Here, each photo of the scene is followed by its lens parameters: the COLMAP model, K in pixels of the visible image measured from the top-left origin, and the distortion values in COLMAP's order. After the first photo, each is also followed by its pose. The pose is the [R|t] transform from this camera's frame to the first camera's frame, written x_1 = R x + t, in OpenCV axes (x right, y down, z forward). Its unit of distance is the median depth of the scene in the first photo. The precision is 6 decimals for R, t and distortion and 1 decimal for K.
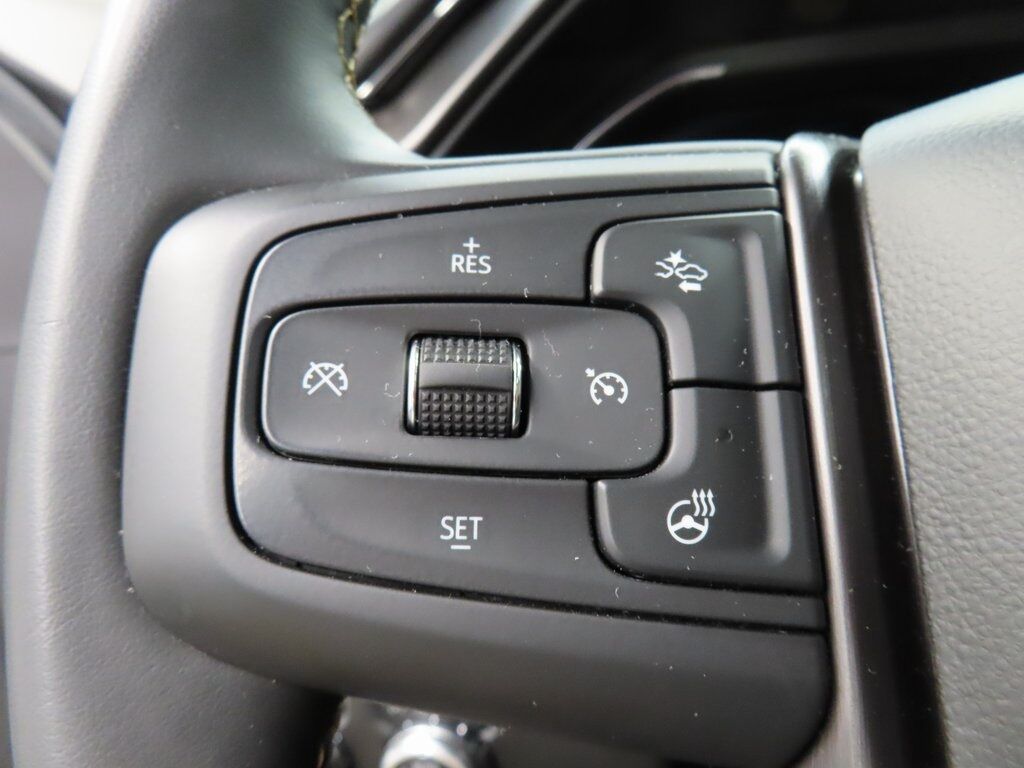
lens RADIAL K [[732.6, 0, 512.0], [0, 732.6, 384.0], [0, 0, 1]] dist [-0.006536, -0.001874]
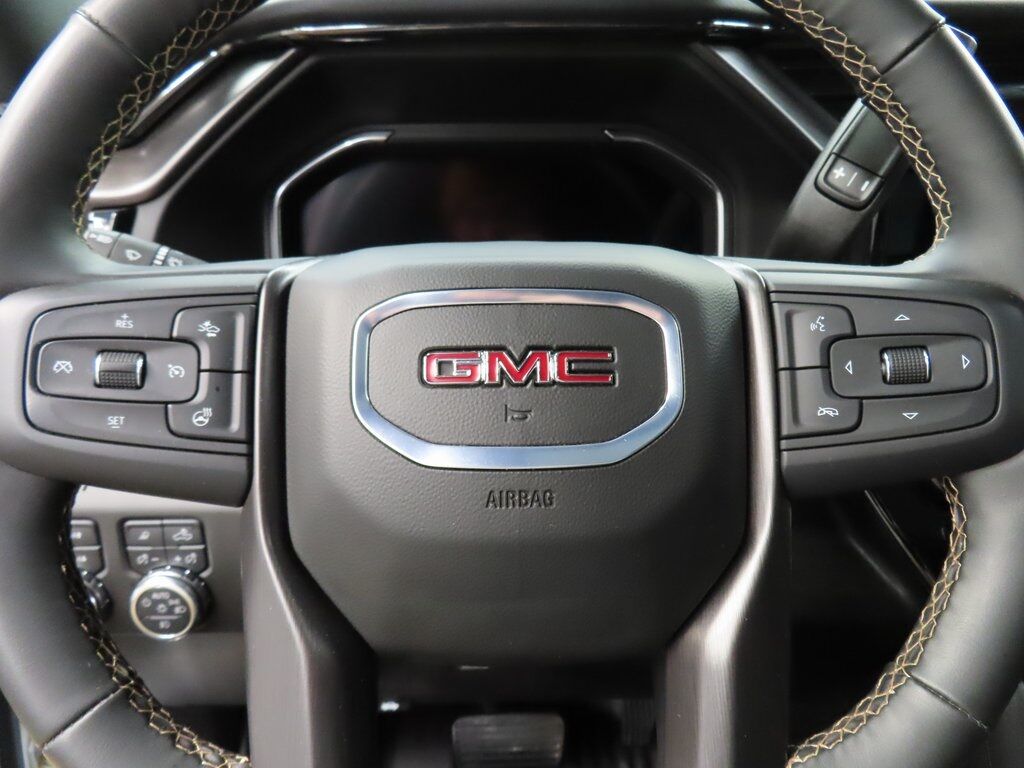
lens RADIAL K [[732.6, 0, 512.0], [0, 732.6, 384.0], [0, 0, 1]] dist [-0.006536, -0.001874]
pose [[0.970315, 0.011540, 0.241568, 0.705828], [-0.030821, 0.996617, 0.076189, -0.201389], [-0.239872, -0.081373, 0.967388, -2.024307]]
